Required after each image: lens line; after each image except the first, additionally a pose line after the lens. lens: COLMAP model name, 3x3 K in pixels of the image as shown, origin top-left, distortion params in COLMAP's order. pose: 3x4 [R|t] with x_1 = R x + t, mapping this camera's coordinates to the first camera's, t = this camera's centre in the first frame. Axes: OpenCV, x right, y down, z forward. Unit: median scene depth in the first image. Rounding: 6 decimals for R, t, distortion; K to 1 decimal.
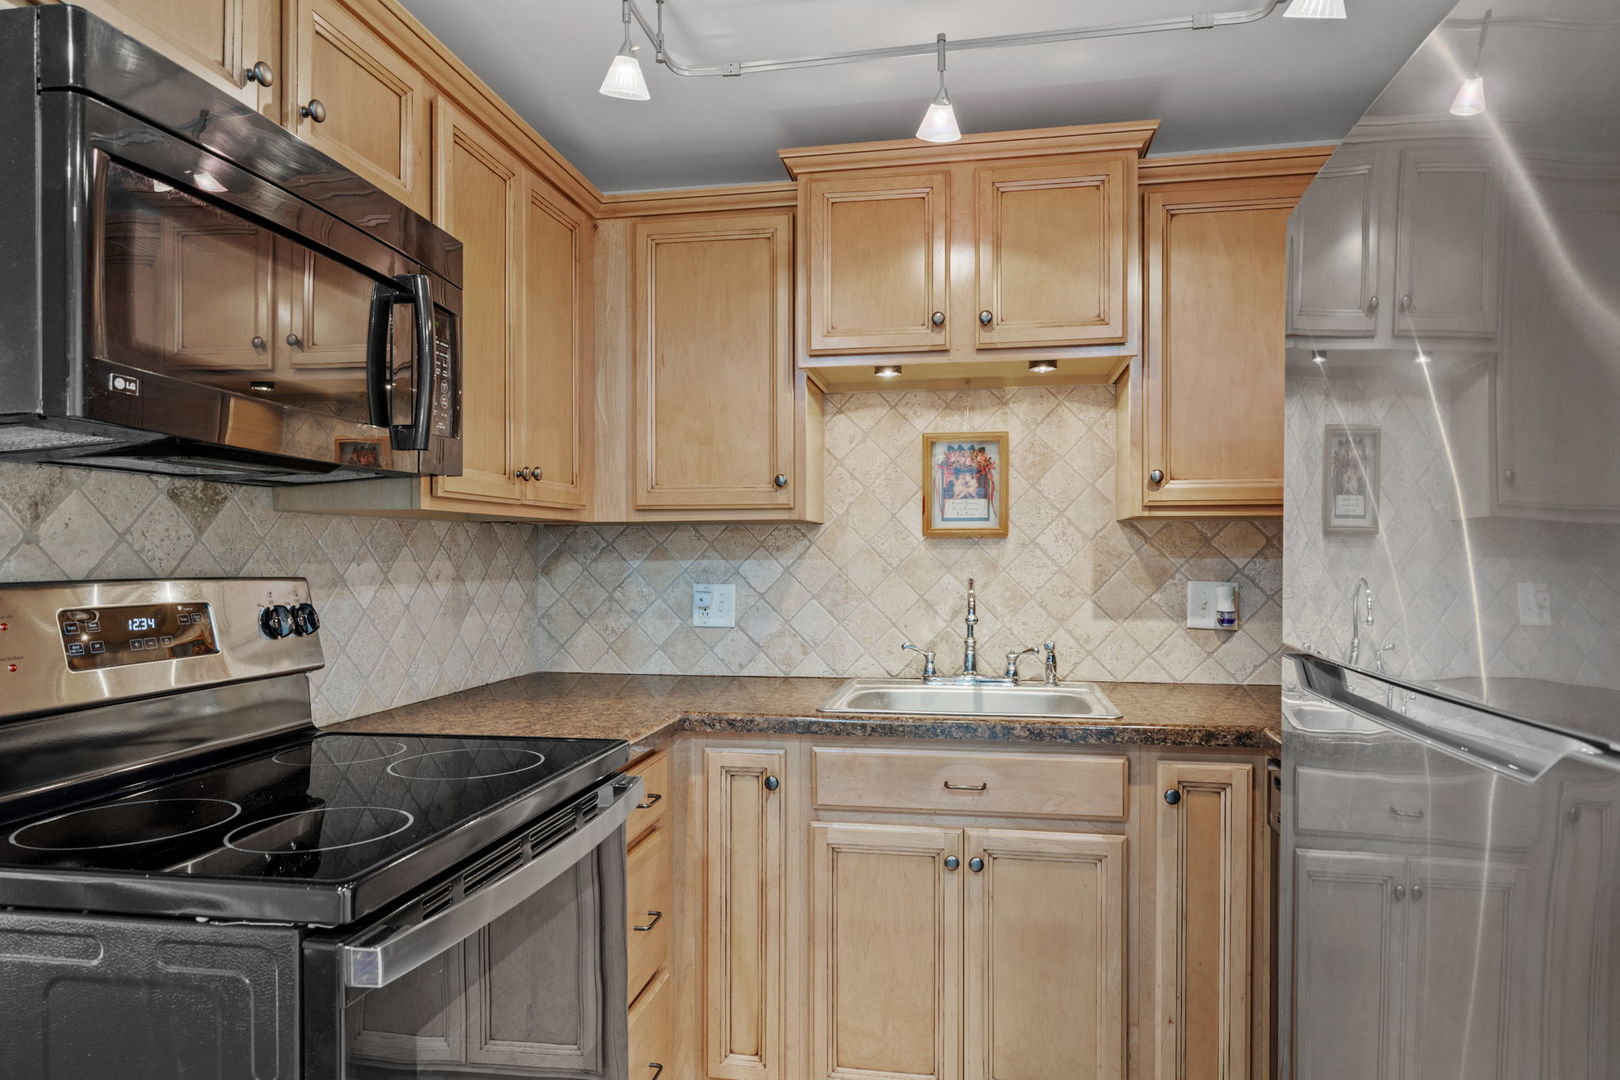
lens RADIAL K [[967.2, 0, 822.8], [0, 967.2, 559.1], [0, 0, 1]] dist [-0.006492, -0.000794]
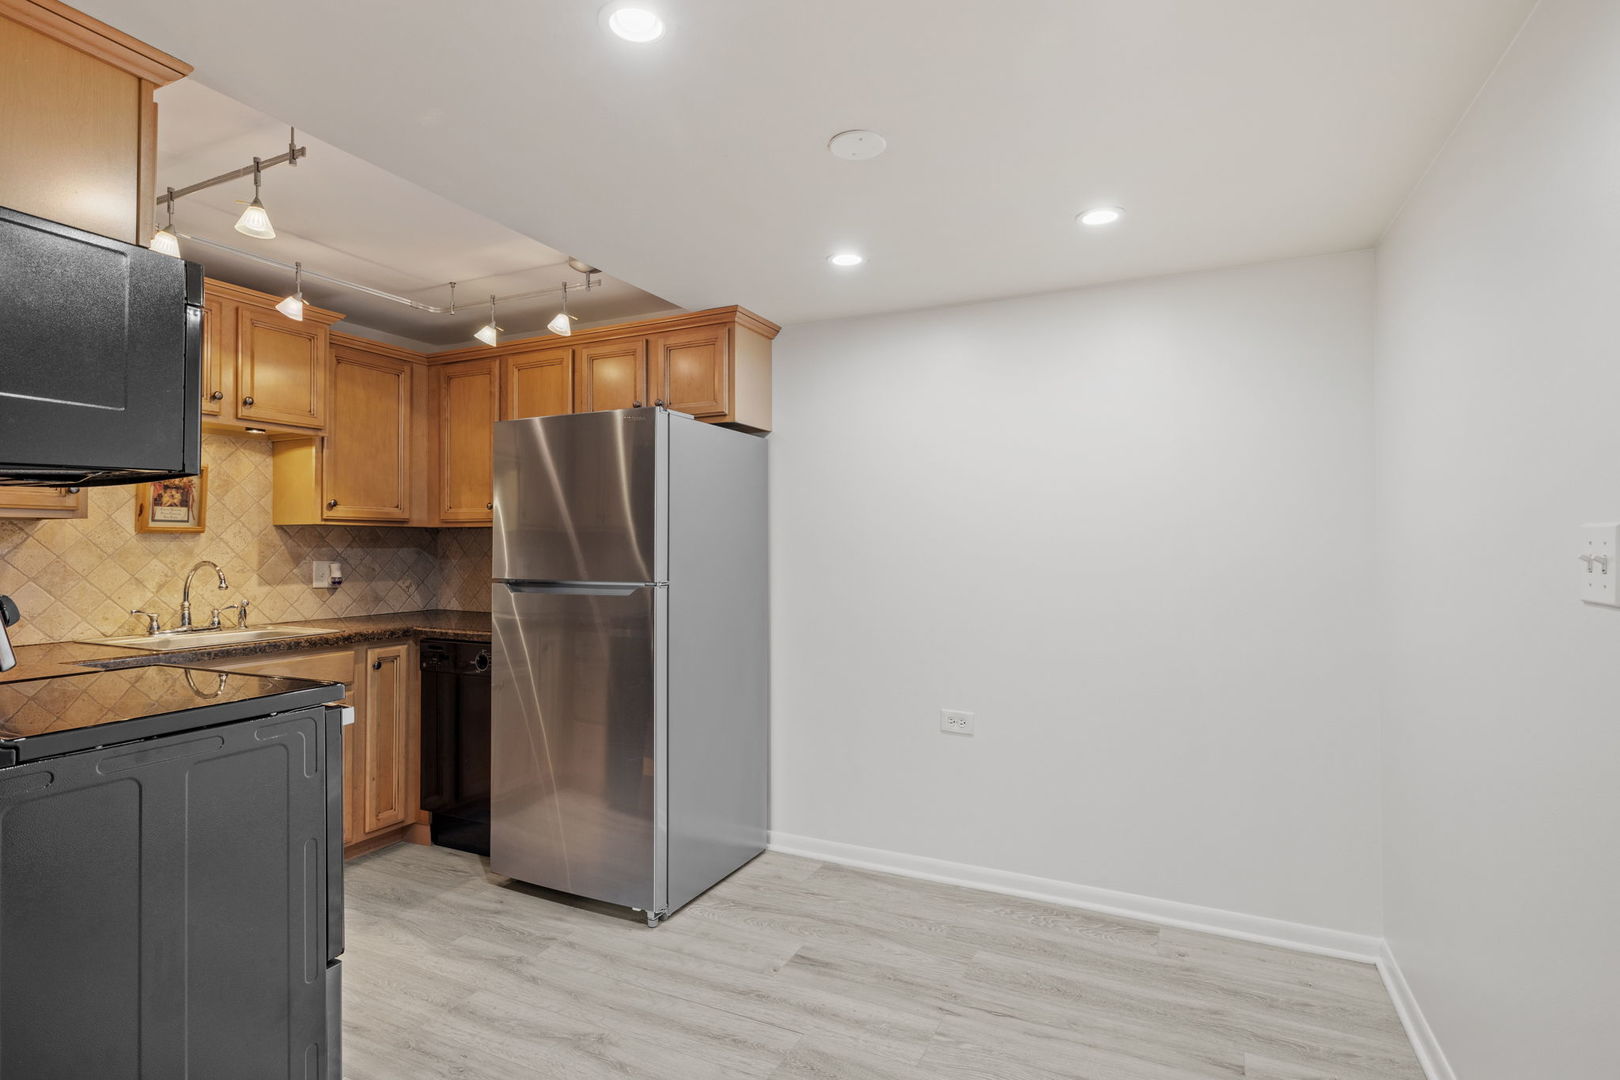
lens RADIAL K [[817.1, 0, 800.9], [0, 817.1, 537.6], [0, 0, 1]] dist [-0.003304, -0.000569]
pose [[0.272006, 0.011764, 0.962224, -0.832891], [0.002632, 0.999912, -0.012969, 0.002052], [-0.962292, 0.006060, 0.271951, -0.253243]]
